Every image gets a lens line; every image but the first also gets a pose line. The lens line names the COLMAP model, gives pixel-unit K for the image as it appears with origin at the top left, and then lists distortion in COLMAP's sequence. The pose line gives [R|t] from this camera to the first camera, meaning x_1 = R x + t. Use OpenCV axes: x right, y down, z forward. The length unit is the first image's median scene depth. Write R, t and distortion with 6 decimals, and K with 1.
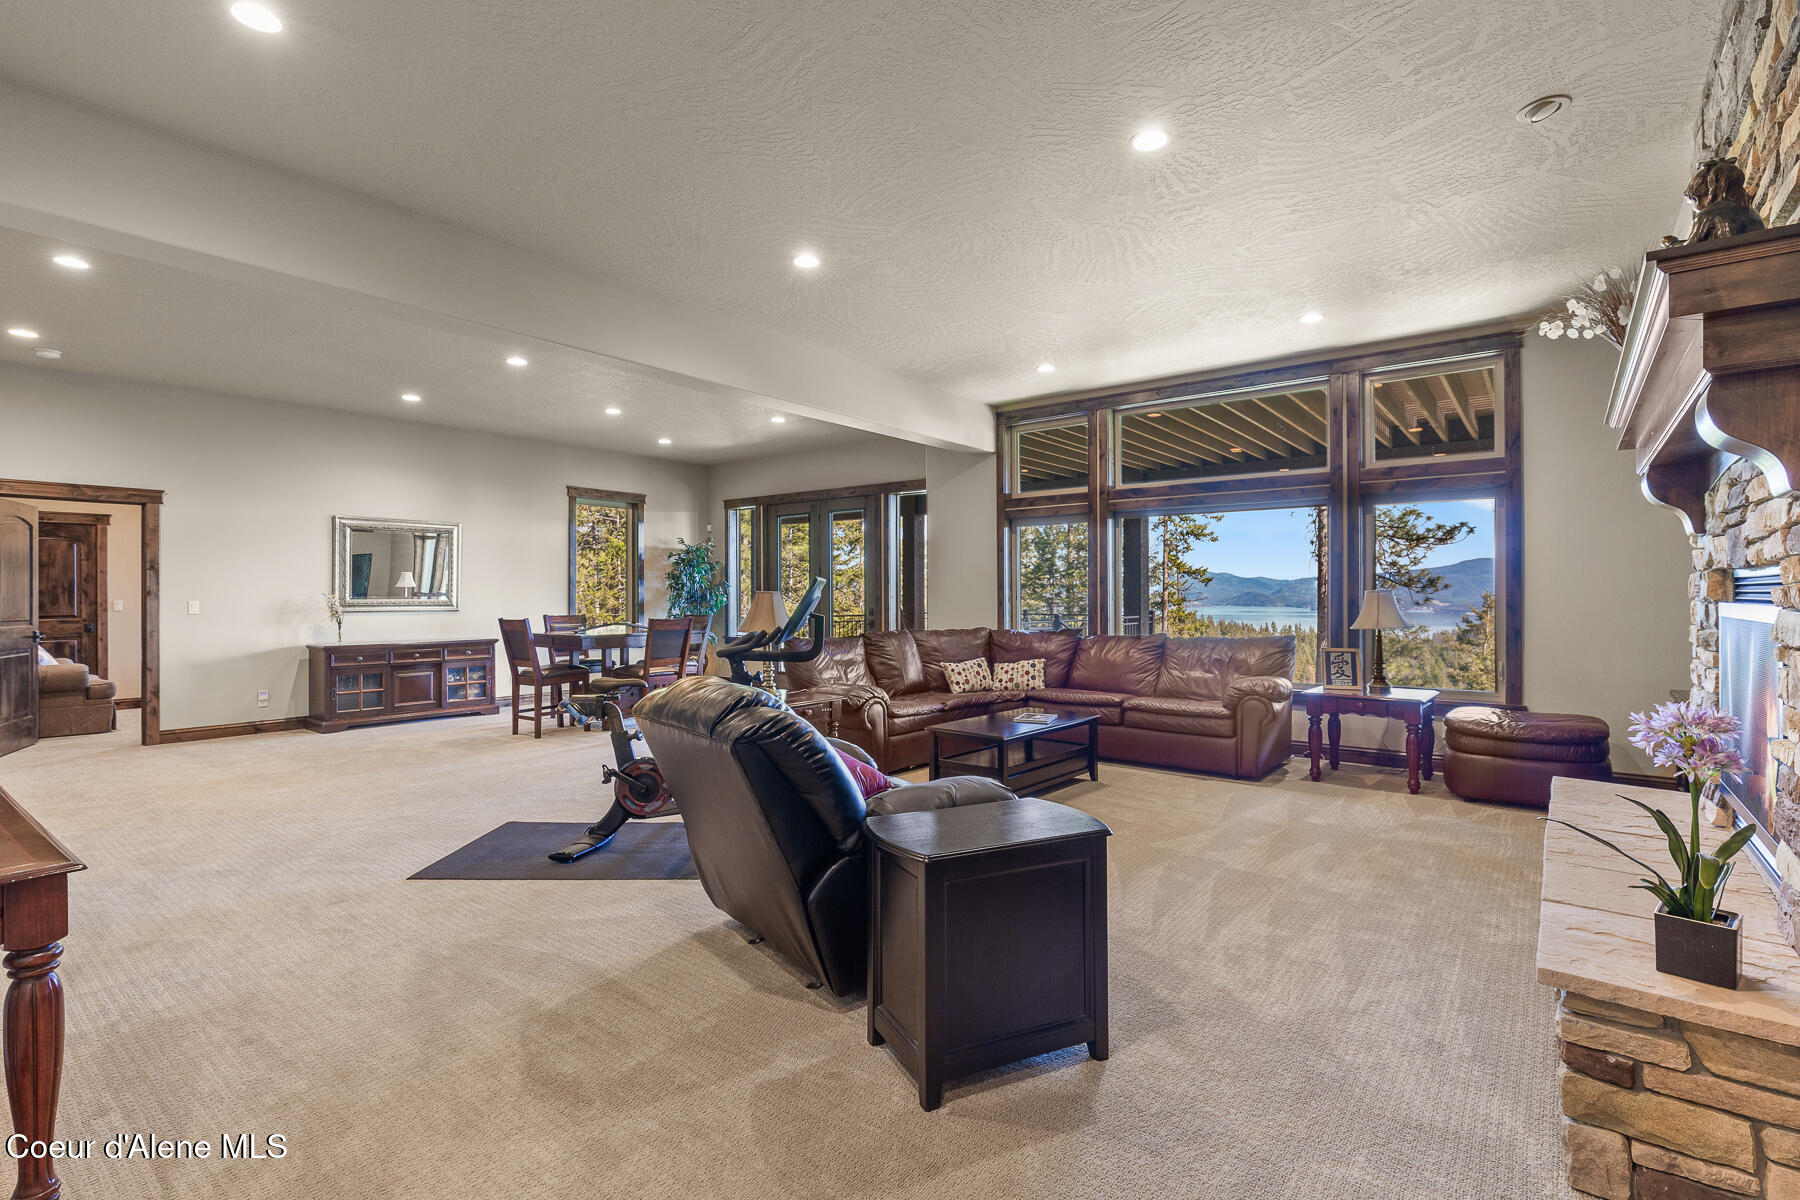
lens RADIAL K [[815.8, 0, 893.3], [0, 815.8, 592.0], [0, 0, 1]] dist [0.006136, -0.001947]
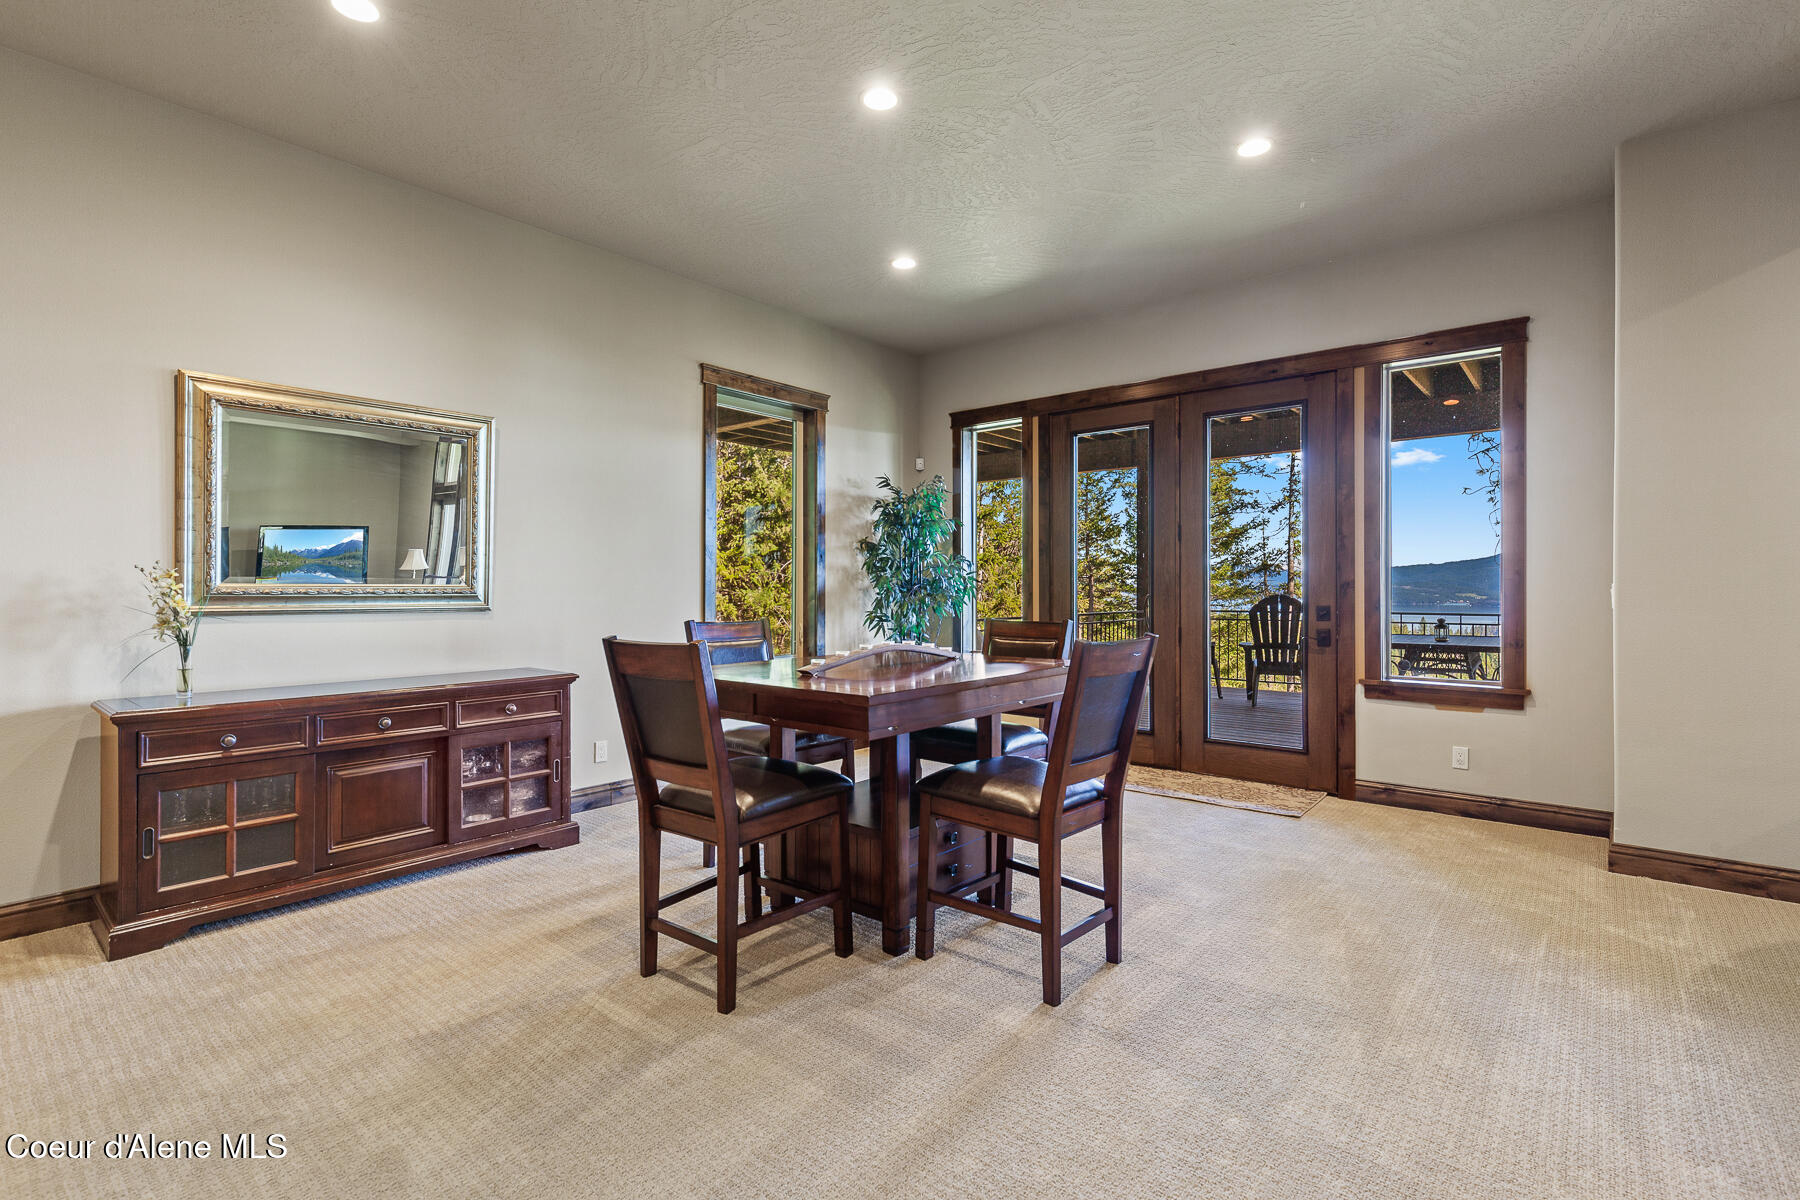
lens RADIAL K [[815.8, 0, 899.2], [0, 815.8, 586.6], [0, 0, 1]] dist [0.006136, -0.001947]
pose [[0.999677, 0.003195, -0.025225, -0.301683], [-0.003092, 0.999987, 0.004117, 0.007661], [0.025238, -0.004037, 0.999673, 0.568638]]
